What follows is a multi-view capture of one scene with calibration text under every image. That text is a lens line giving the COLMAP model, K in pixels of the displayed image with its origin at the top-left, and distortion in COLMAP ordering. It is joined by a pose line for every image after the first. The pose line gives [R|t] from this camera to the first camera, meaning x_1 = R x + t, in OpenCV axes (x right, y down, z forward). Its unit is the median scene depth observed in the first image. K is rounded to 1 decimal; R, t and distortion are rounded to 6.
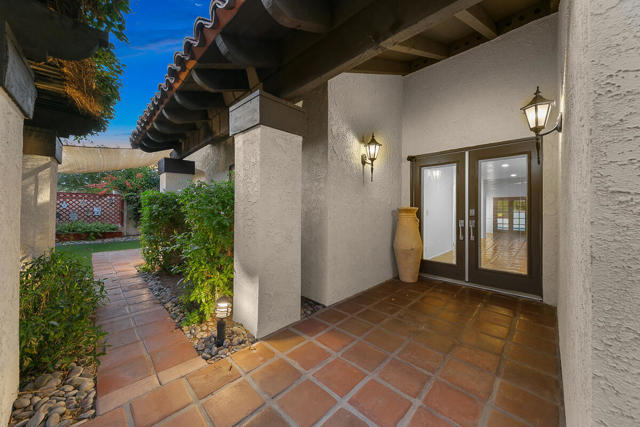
lens RADIAL K [[236.5, 0, 320.2], [0, 236.5, 210.2], [0, 0, 1]] dist [0.006768, -0.000045]
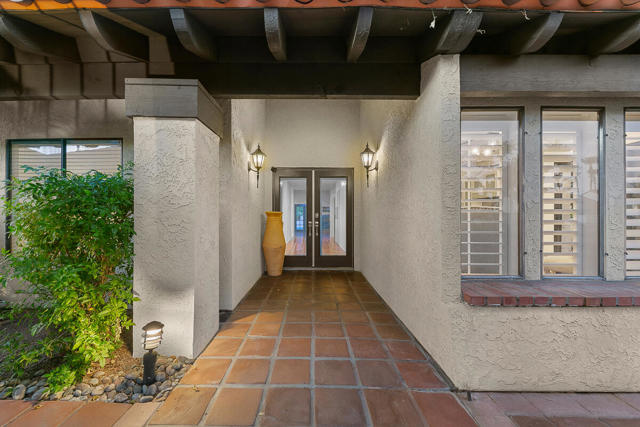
lens RADIAL K [[249.0, 0, 317.2], [0, 249.0, 214.1], [0, 0, 1]] dist [0.001374, -0.000825]
pose [[0.689323, -0.001008, 0.724453, -0.437246], [0.002187, 0.999997, -0.000689, 0.001187], [-0.724451, 0.002060, 0.689324, 0.010310]]
